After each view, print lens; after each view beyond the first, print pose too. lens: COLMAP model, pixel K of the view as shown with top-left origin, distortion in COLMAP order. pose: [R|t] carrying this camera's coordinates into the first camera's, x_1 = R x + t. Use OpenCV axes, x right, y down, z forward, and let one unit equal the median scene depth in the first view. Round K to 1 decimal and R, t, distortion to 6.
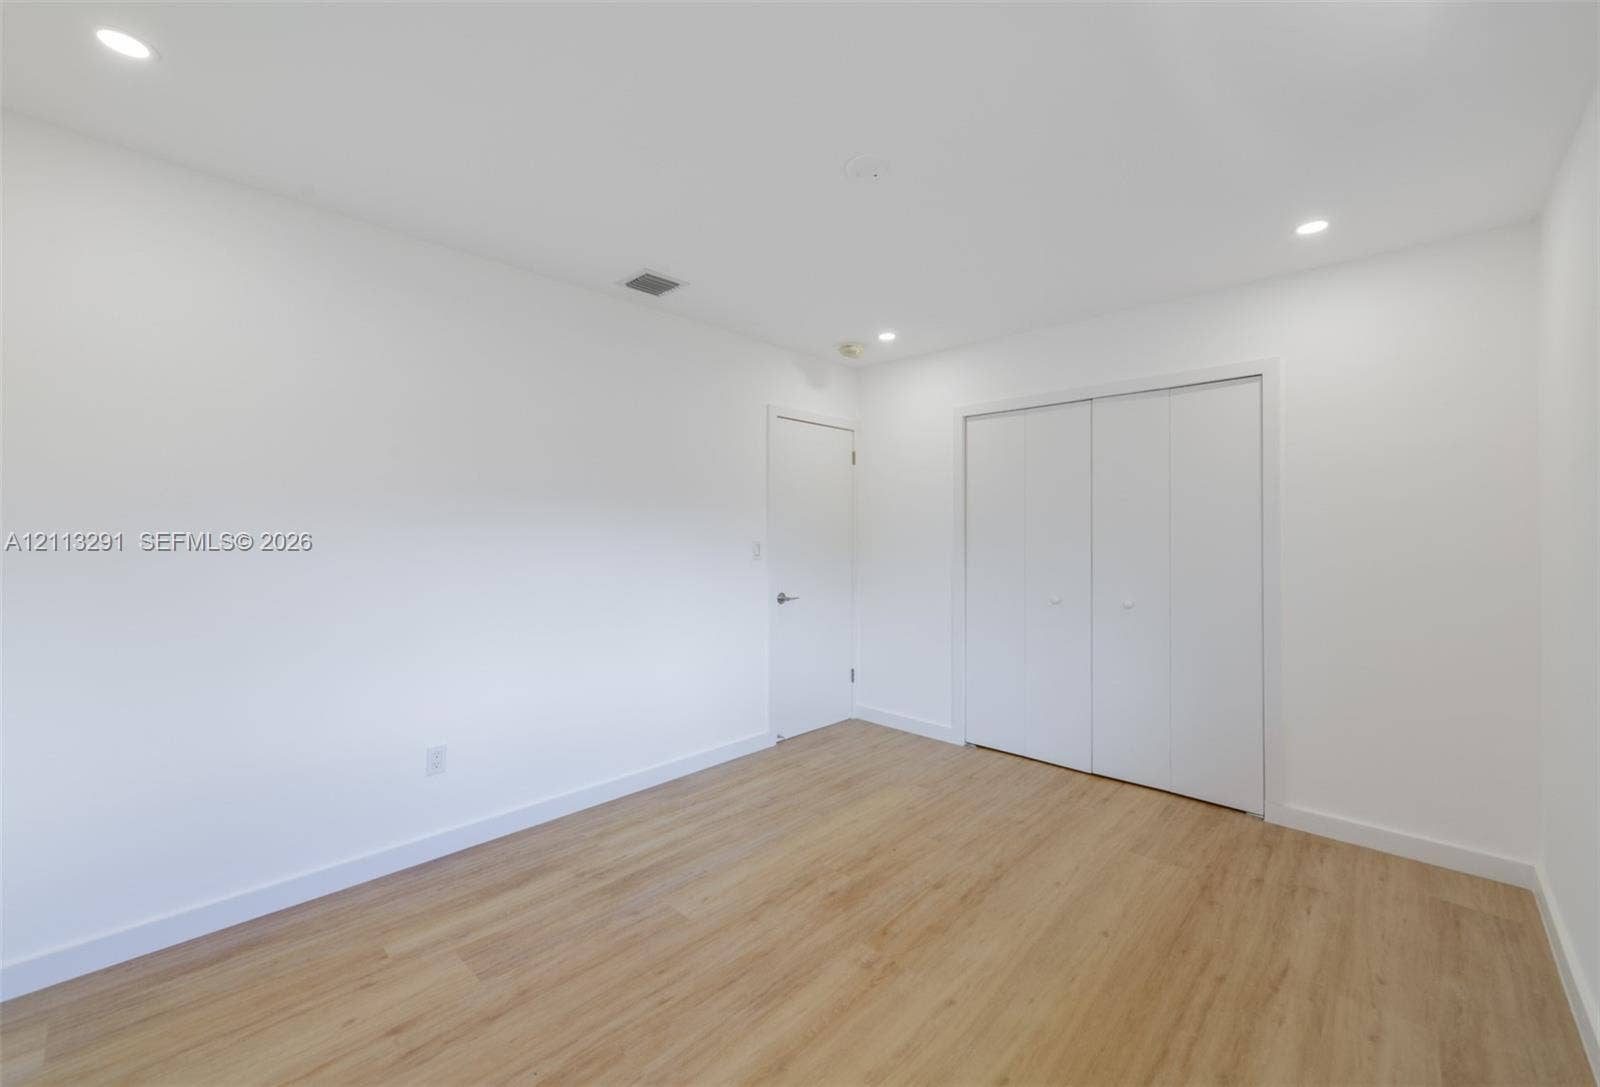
lens RADIAL K [[645.9, 0, 789.6], [0, 645.9, 521.2], [0, 0, 1]] dist [-0.001869, -0.000349]
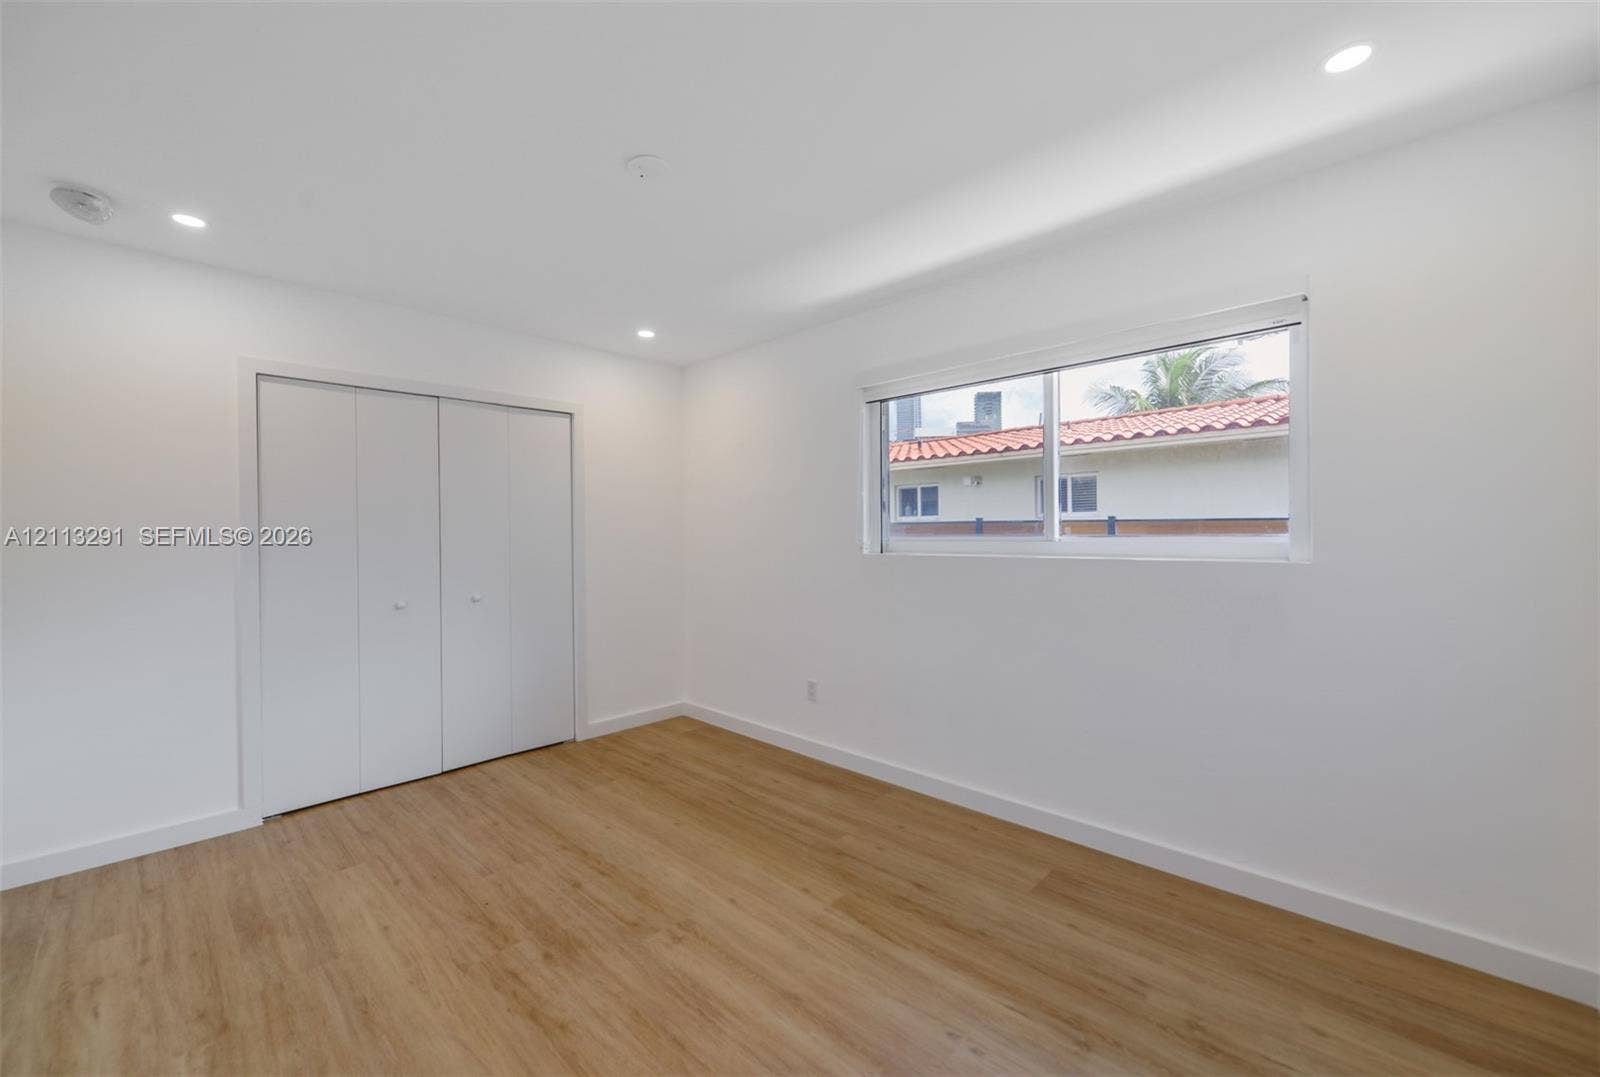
lens RADIAL K [[643.5, 0, 791.7], [0, 643.5, 532.1], [0, 0, 1]] dist [0.019902, -0.010060]
pose [[0.001639, -0.007231, 0.999973, -0.733078], [-0.013959, 0.999876, 0.007253, 0.004407], [-0.999901, -0.013971, 0.001538, 0.635946]]
